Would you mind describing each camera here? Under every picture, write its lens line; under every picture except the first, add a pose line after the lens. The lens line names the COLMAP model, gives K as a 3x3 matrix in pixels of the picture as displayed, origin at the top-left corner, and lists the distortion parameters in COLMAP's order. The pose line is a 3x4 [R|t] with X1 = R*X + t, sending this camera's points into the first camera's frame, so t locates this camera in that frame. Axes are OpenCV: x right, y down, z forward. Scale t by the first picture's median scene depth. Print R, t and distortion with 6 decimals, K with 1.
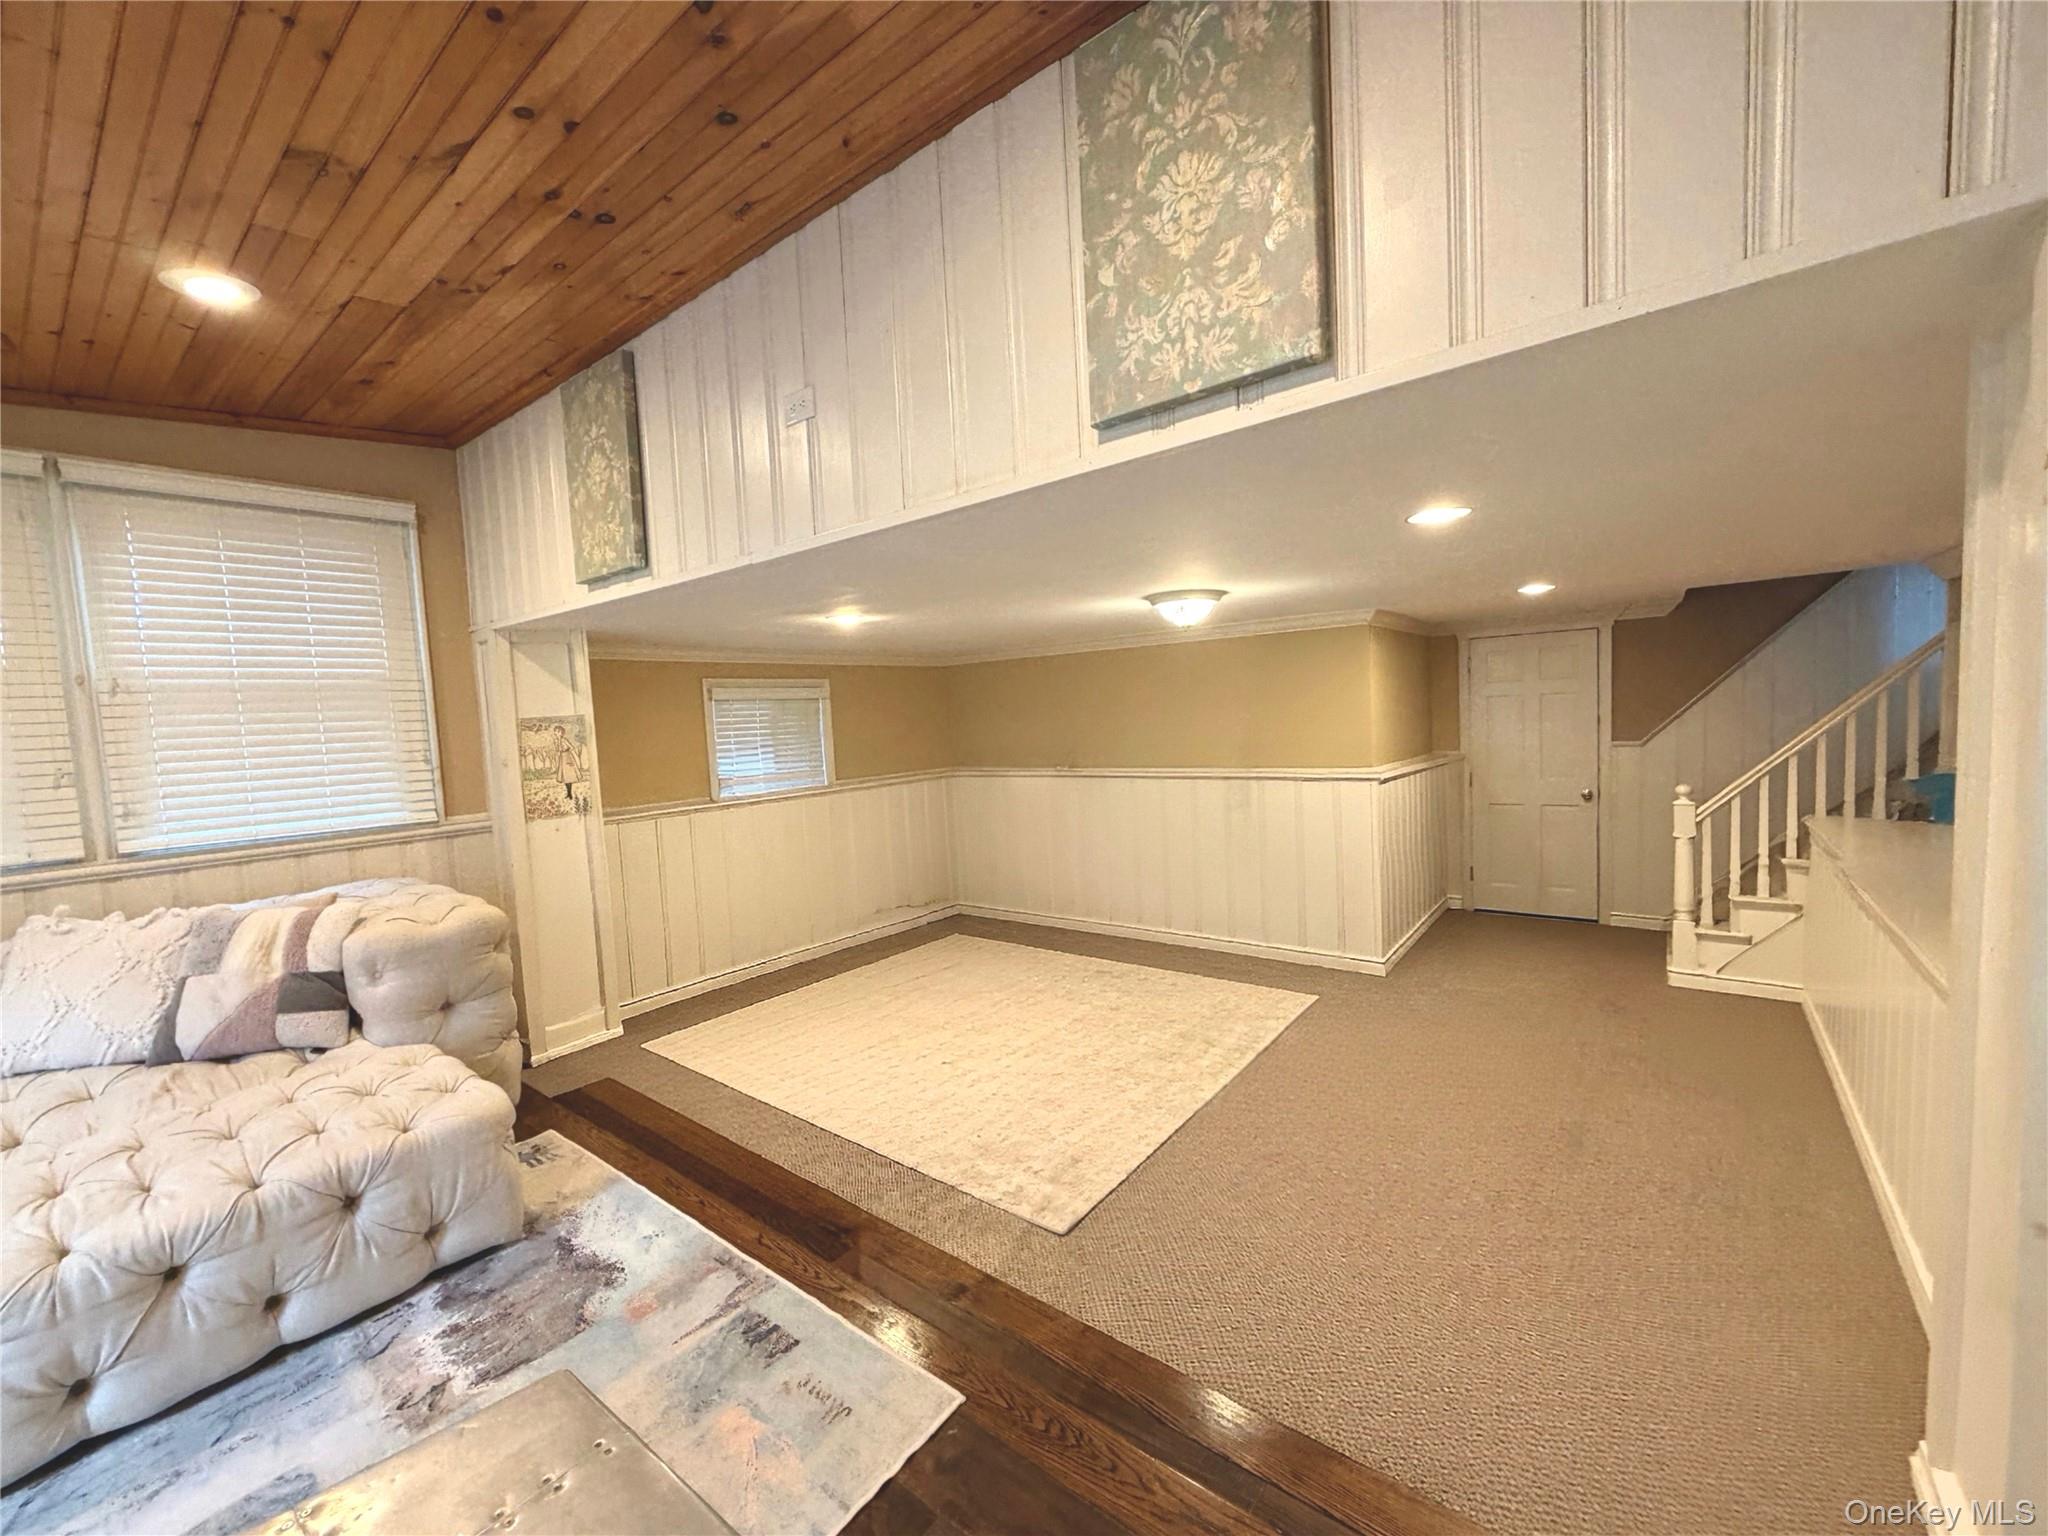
lens RADIAL K [[814.2, 0, 1016.1], [0, 814.2, 768.0], [0, 0, 1]] dist [0.002044, -0.000180]
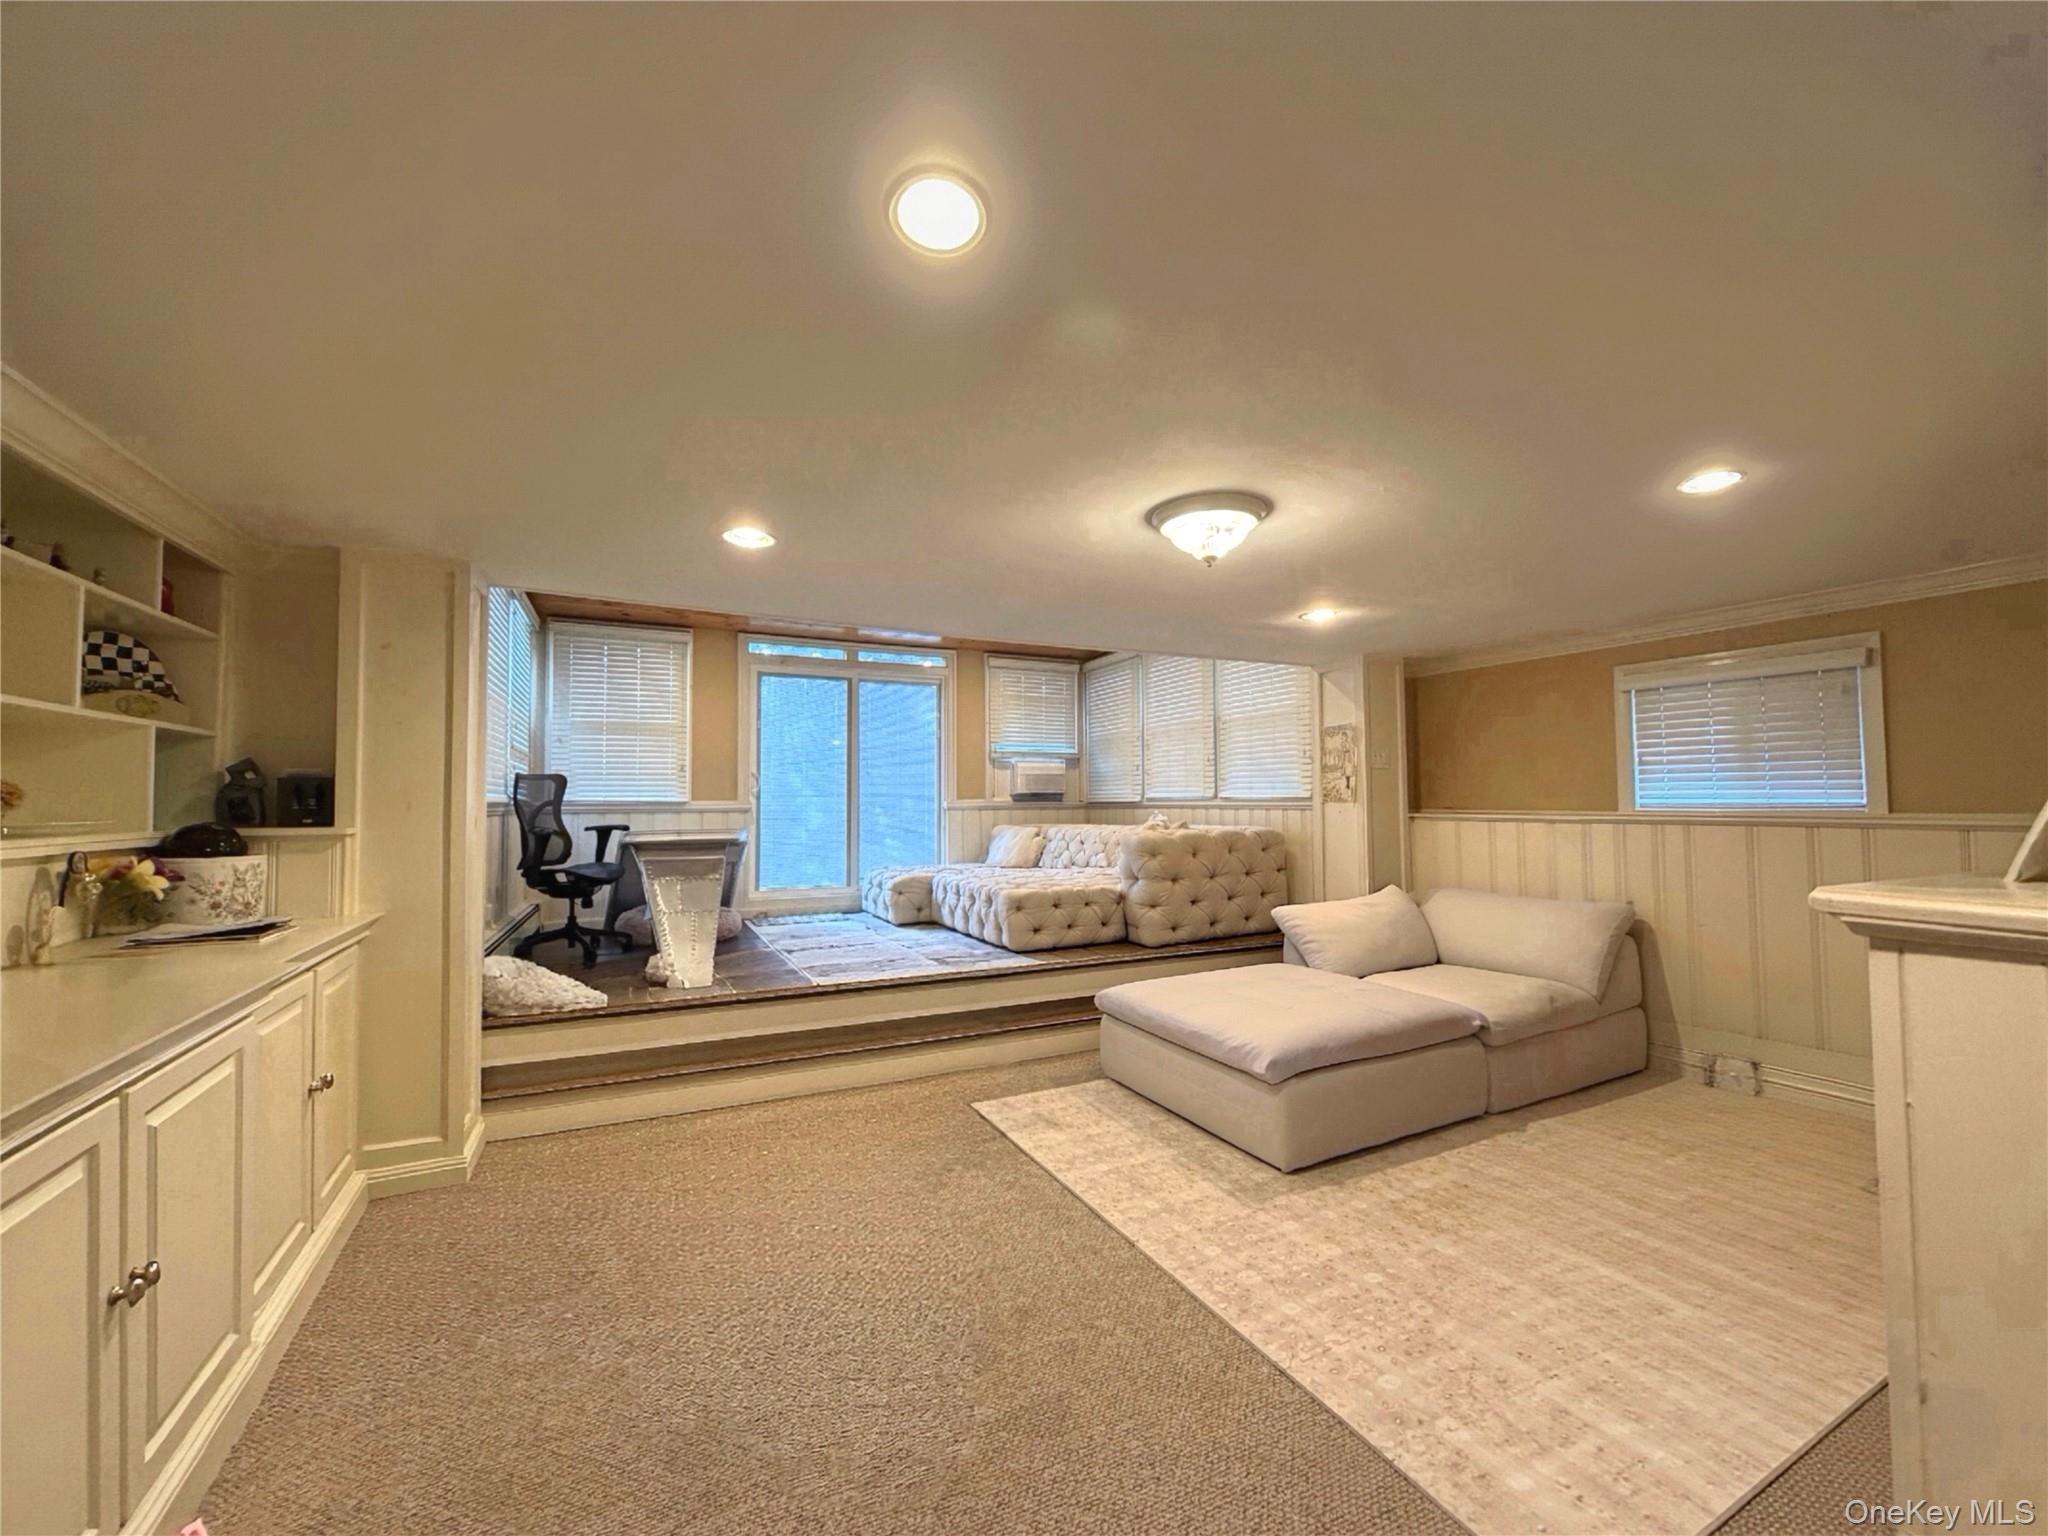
lens RADIAL K [[814.2, 0, 1022.2], [0, 814.2, 773.2], [0, 0, 1]] dist [0.002044, -0.000180]
pose [[-0.428266, 0.023400, -0.903350, 0.832714], [-0.031399, 0.998676, 0.040755, -0.023094], [0.903107, 0.045818, -0.426964, 1.100116]]
